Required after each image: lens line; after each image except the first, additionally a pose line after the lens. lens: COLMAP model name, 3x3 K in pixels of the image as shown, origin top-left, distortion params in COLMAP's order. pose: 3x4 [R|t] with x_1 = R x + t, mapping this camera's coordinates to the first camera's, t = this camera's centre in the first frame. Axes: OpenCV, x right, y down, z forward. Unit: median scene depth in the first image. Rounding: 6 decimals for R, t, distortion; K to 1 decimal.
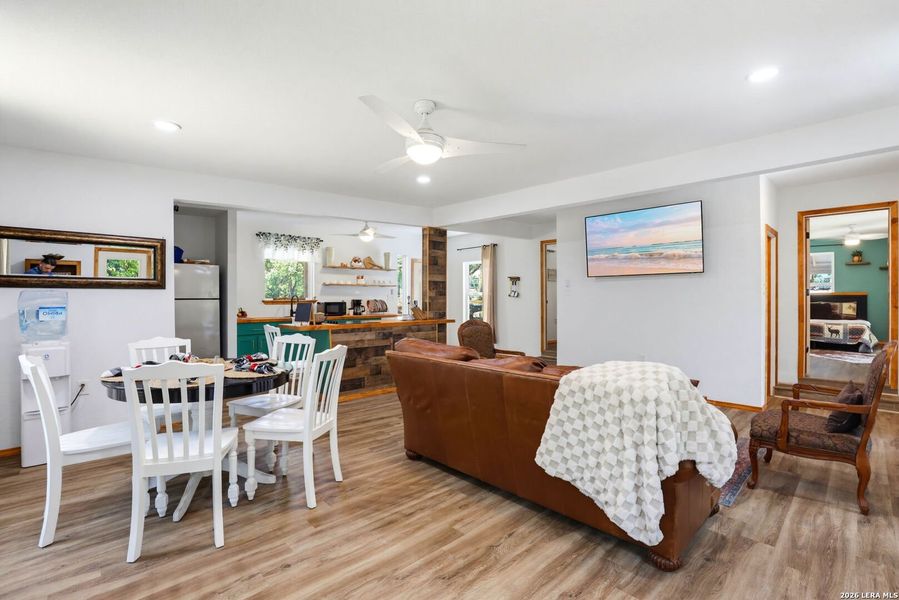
lens RADIAL K [[411.9, 0, 448.5], [0, 411.9, 297.8], [0, 0, 1]] dist [-0.035621, 0.008906]
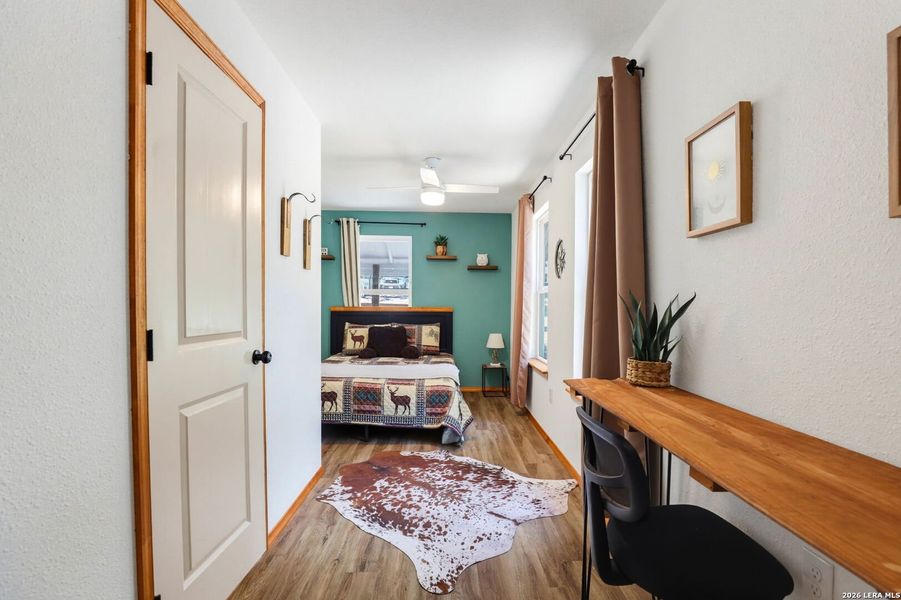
lens RADIAL K [[412.8, 0, 450.4], [0, 412.8, 303.4], [0, 0, 1]] dist [-0.035621, 0.008906]
pose [[0.686358, 0.004078, 0.727253, 0.605042], [-0.005086, 0.999987, -0.000807, -0.019133], [-0.727246, -0.003145, 0.686369, 0.589050]]
